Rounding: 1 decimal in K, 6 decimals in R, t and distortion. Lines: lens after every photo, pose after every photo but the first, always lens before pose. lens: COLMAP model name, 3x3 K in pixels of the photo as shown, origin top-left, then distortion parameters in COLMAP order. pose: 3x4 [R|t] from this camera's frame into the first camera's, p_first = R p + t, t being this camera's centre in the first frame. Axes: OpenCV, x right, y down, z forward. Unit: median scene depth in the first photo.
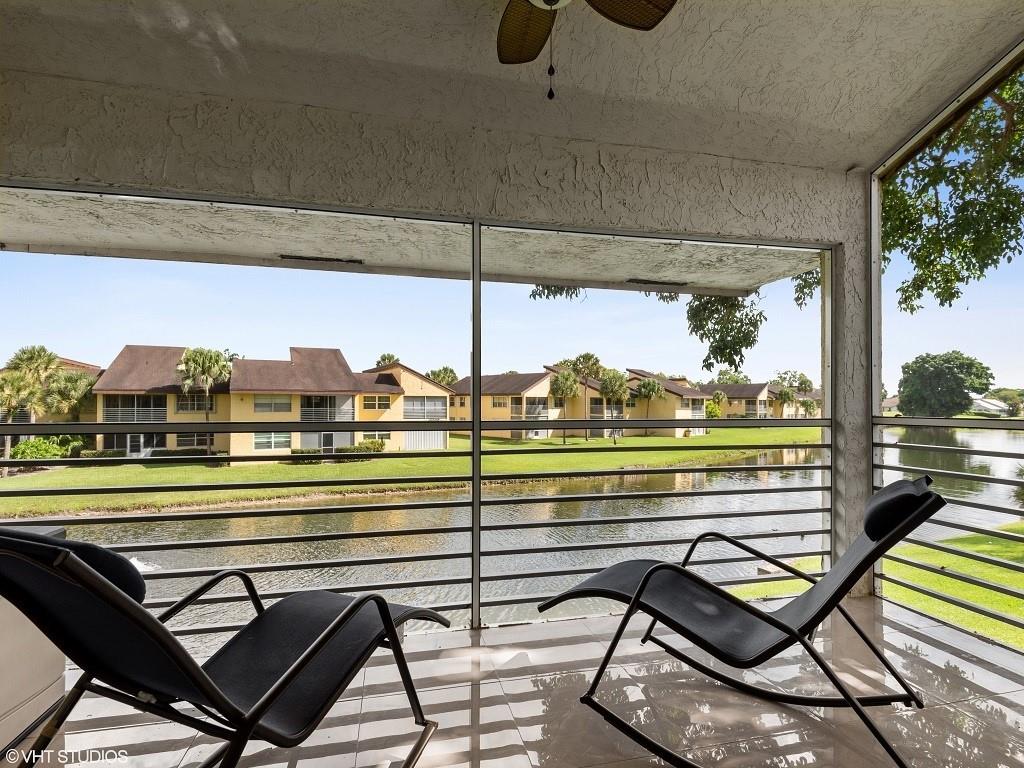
lens RADIAL K [[483.6, 0, 515.1], [0, 483.6, 401.8], [0, 0, 1]] dist [-0.001398, -0.000622]
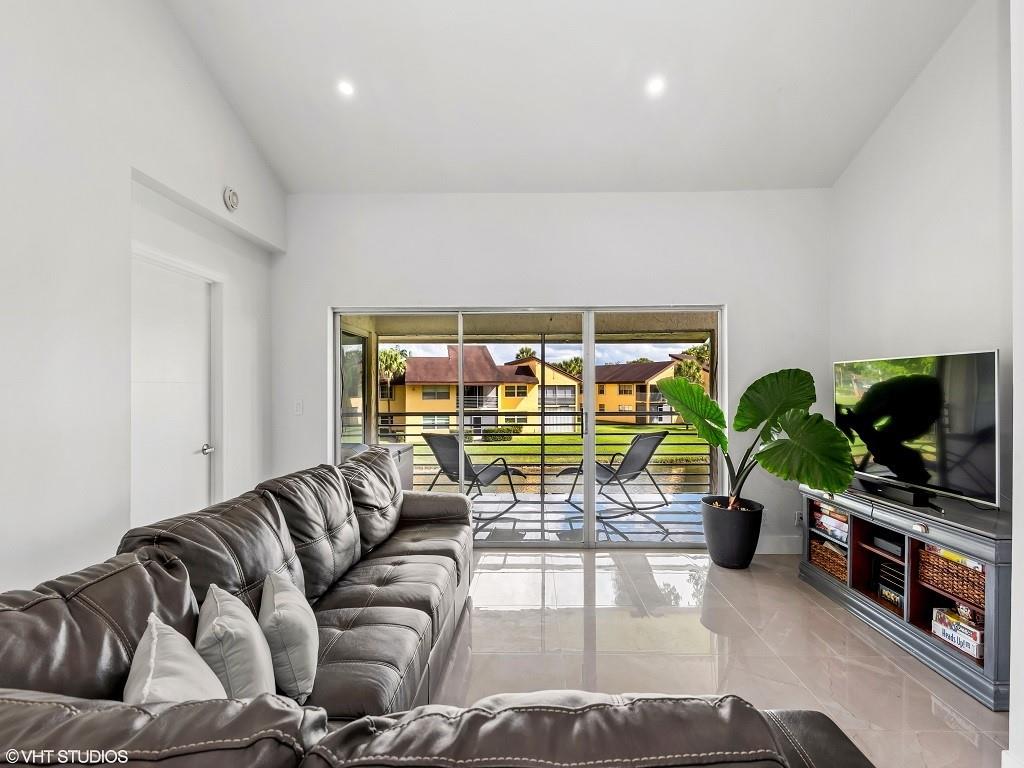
lens RADIAL K [[513.3, 0, 512.0], [0, 513.3, 384.0], [0, 0, 1]] dist [-0.014979, -0.000424]
pose [[0.957337, -0.008495, -0.288849, 0.065939], [0.007936, 0.999964, -0.003104, -0.011780], [0.288865, 0.000679, 0.957370, -0.200325]]
